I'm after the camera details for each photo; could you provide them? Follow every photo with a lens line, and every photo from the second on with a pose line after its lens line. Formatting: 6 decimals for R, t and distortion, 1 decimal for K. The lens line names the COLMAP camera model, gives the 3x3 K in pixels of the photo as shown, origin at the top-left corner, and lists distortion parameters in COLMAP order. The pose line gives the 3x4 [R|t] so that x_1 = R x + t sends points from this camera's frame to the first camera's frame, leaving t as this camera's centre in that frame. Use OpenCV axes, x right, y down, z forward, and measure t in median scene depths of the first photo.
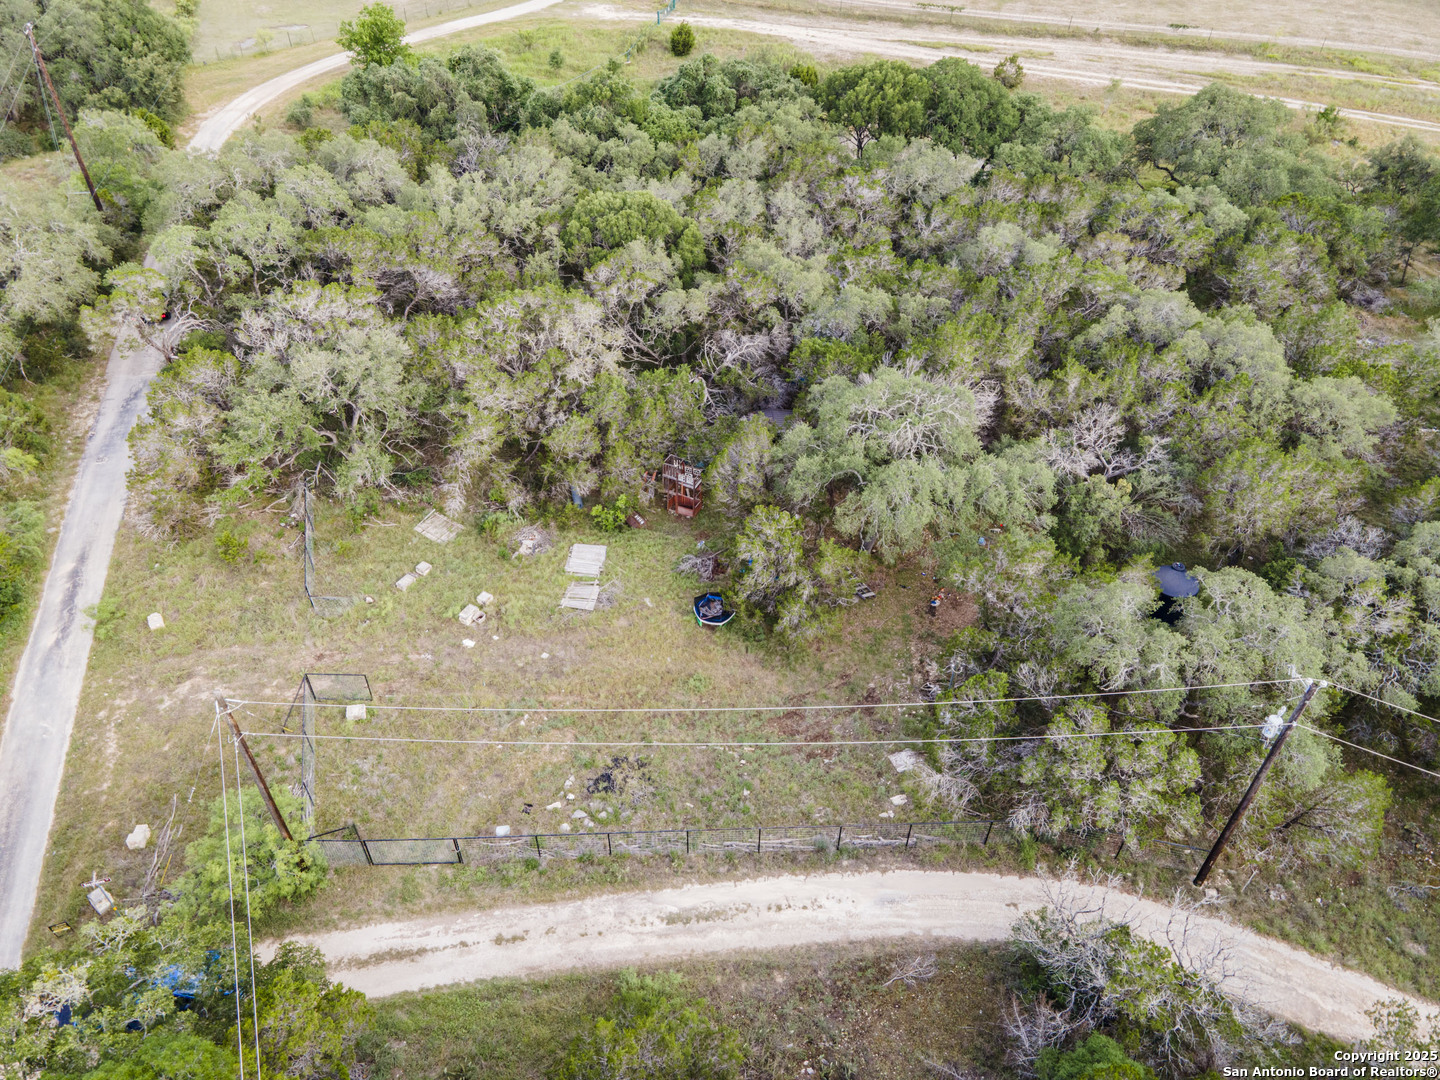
lens RADIAL K [[1049.0, 0, 720.0], [0, 1049.0, 540.0], [0, 0, 1]] dist [0.032462, 0.015396]
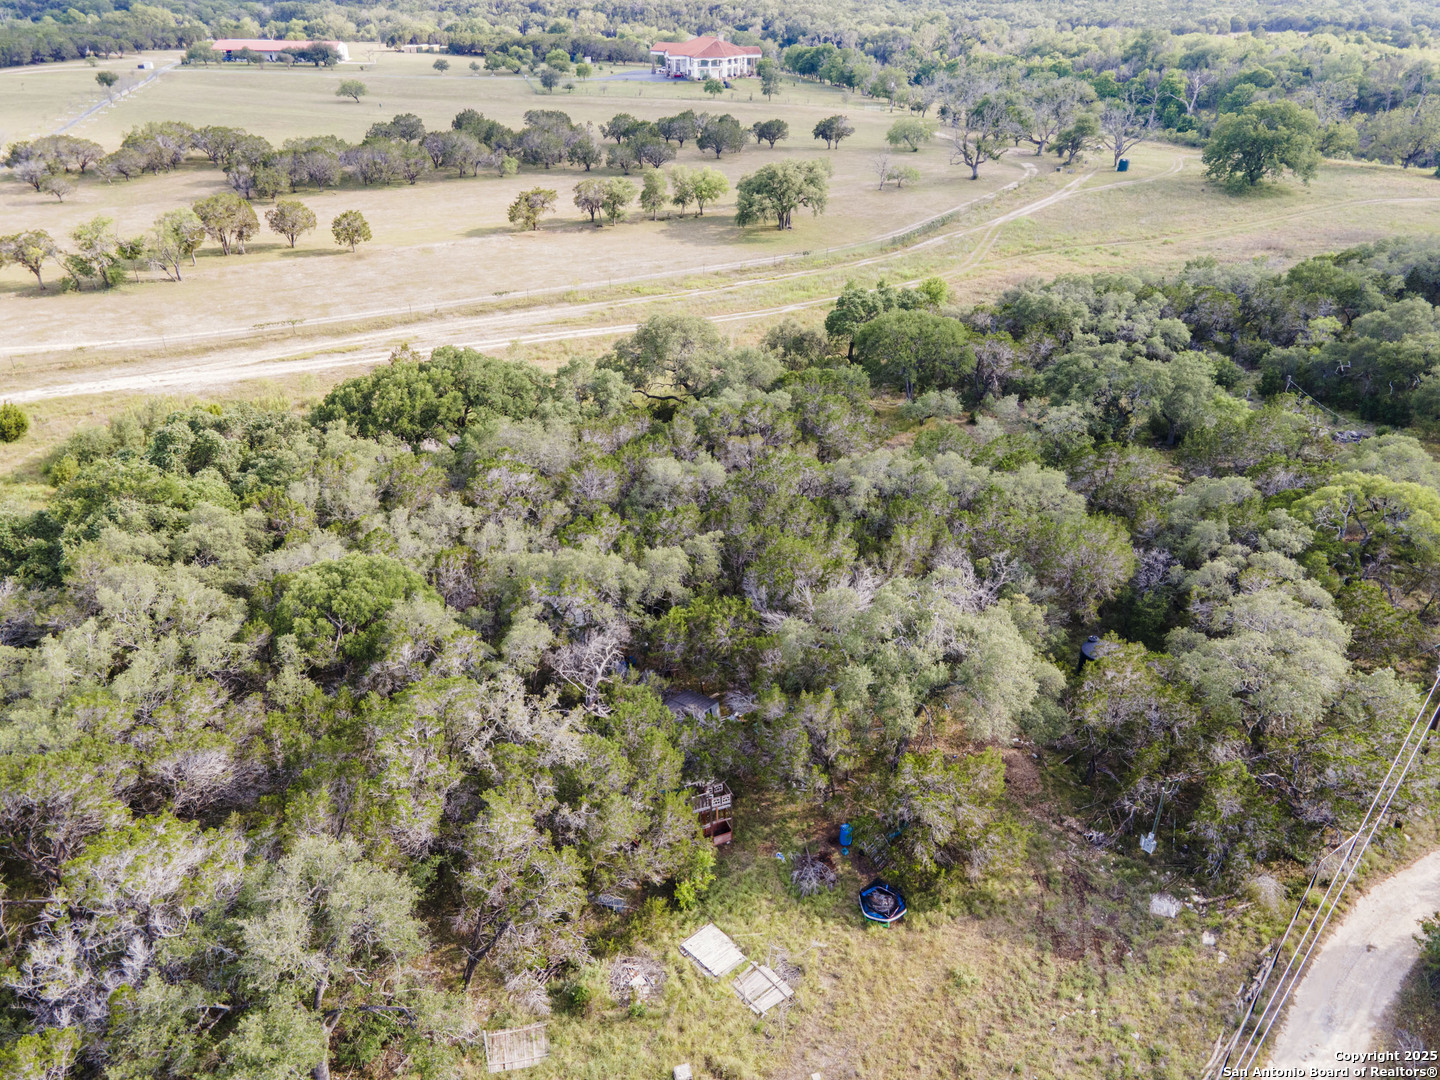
lens RADIAL K [[1049.0, 0, 720.0], [0, 1049.0, 540.0], [0, 0, 1]] dist [0.032462, 0.015396]
pose [[0.678853, -0.355661, 0.642389, -0.626234], [0.499695, 0.864800, -0.049260, -0.246403], [-0.538018, 0.354439, 0.764794, 0.340876]]
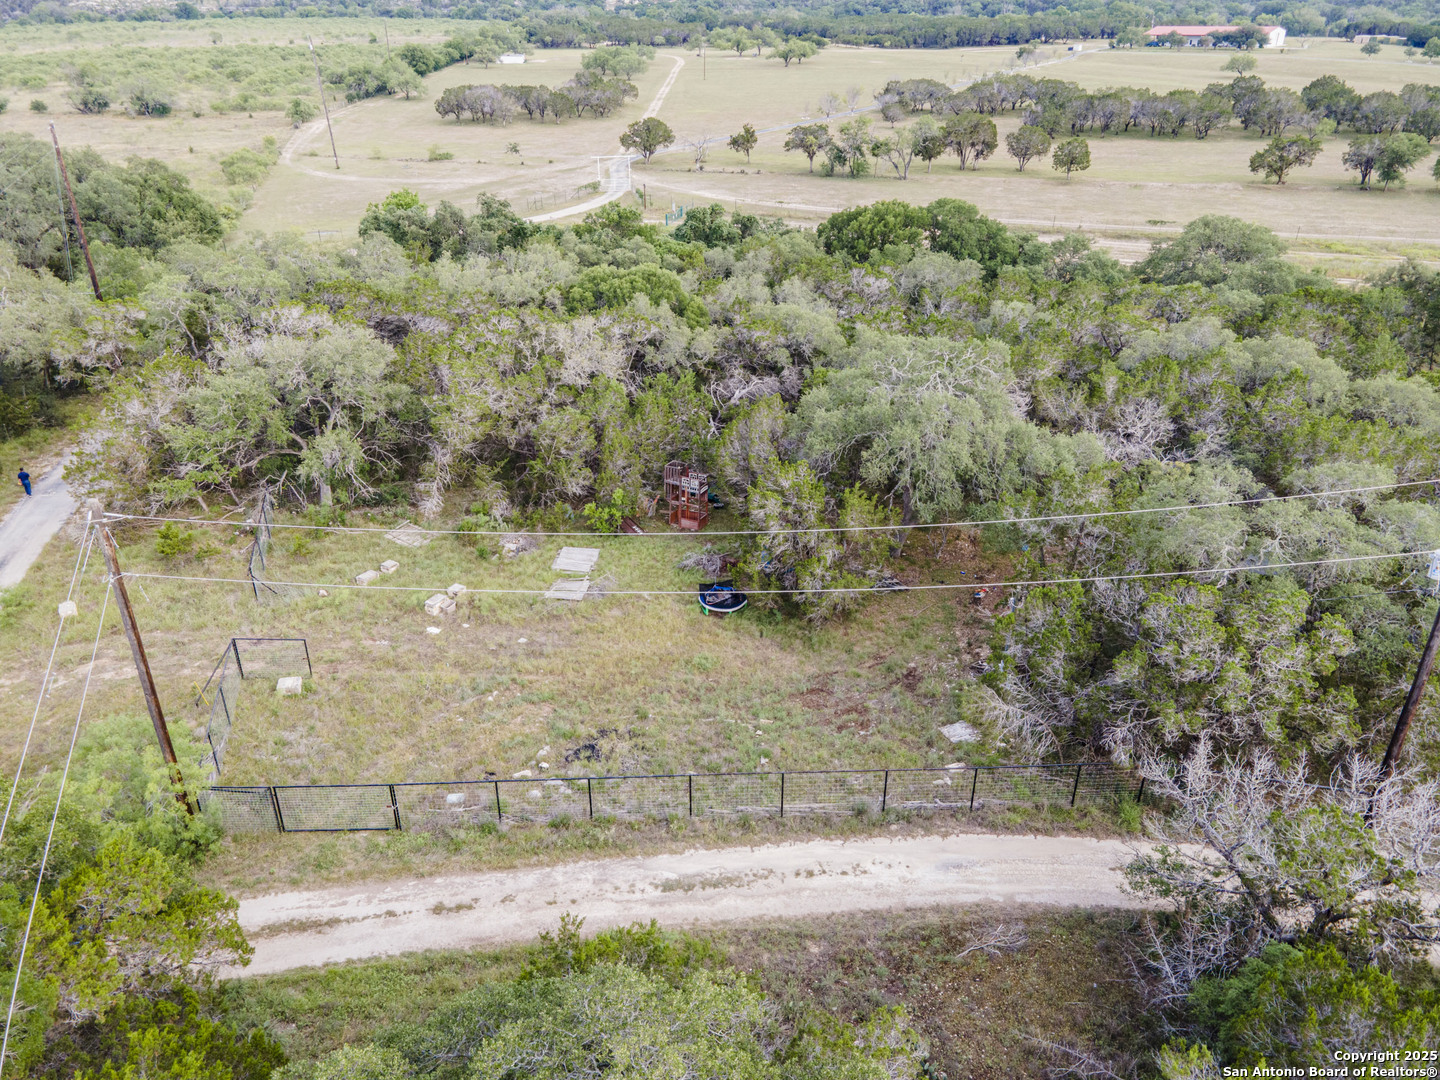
lens RADIAL K [[1049.0, 0, 720.0], [0, 1049.0, 540.0], [0, 0, 1]] dist [0.032462, 0.015396]
pose [[0.999977, -0.004959, -0.004555, -0.003903], [0.003601, 0.965449, -0.260569, 0.277723], [0.005689, 0.260546, 0.965445, 0.179955]]
